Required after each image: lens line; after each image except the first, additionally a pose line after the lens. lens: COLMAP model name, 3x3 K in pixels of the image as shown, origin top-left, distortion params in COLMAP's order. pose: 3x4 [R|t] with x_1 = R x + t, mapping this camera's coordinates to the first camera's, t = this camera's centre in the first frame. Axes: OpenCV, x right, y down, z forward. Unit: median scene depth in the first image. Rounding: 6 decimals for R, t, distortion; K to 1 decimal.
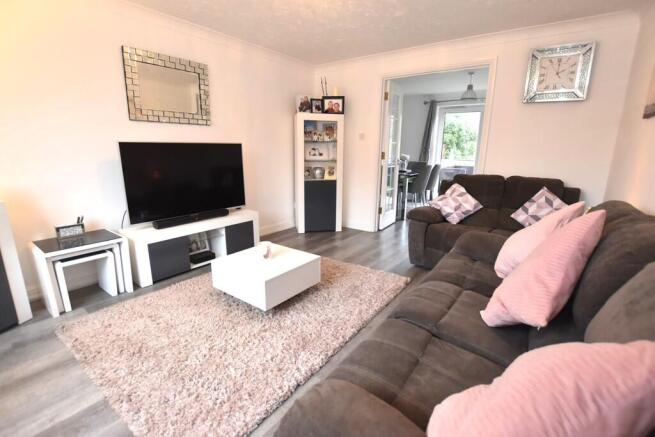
lens RADIAL K [[299.1, 0, 327.5], [0, 299.1, 218.5], [0, 0, 1]] dist [-0.026661, -0.000232]
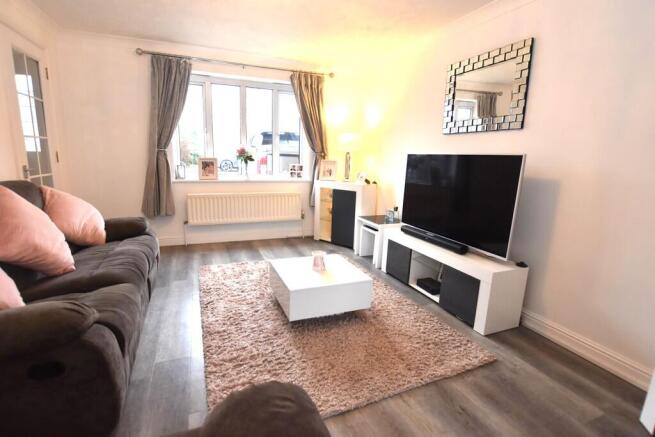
lens RADIAL K [[321.6, 0, 327.5], [0, 321.6, 218.5], [0, 0, 1]] dist [-0.002032, 0.000028]
pose [[-0.523161, 0.138009, -0.840985, 0.347782], [-0.228353, 0.928017, 0.294346, -0.183048], [0.821071, 0.346031, -0.453988, 0.792378]]
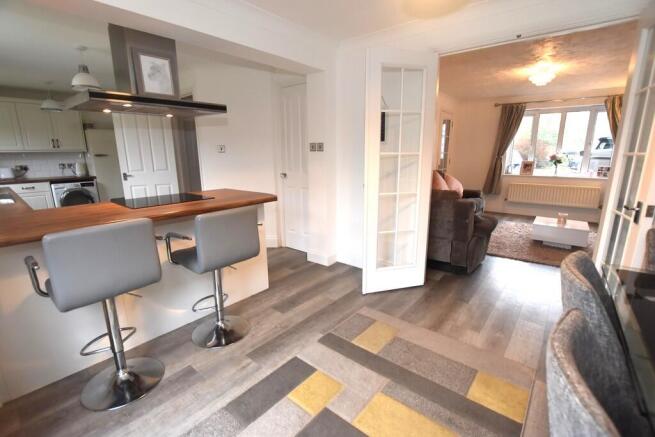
lens RADIAL K [[299.1, 0, 327.5], [0, 299.1, 218.5], [0, 0, 1]] dist [-0.026661, -0.000232]
pose [[-0.999431, -0.015912, 0.029742, 0.560412], [-0.001573, 0.902774, 0.430113, -0.312817], [-0.033695, 0.429821, -0.902285, 1.299771]]
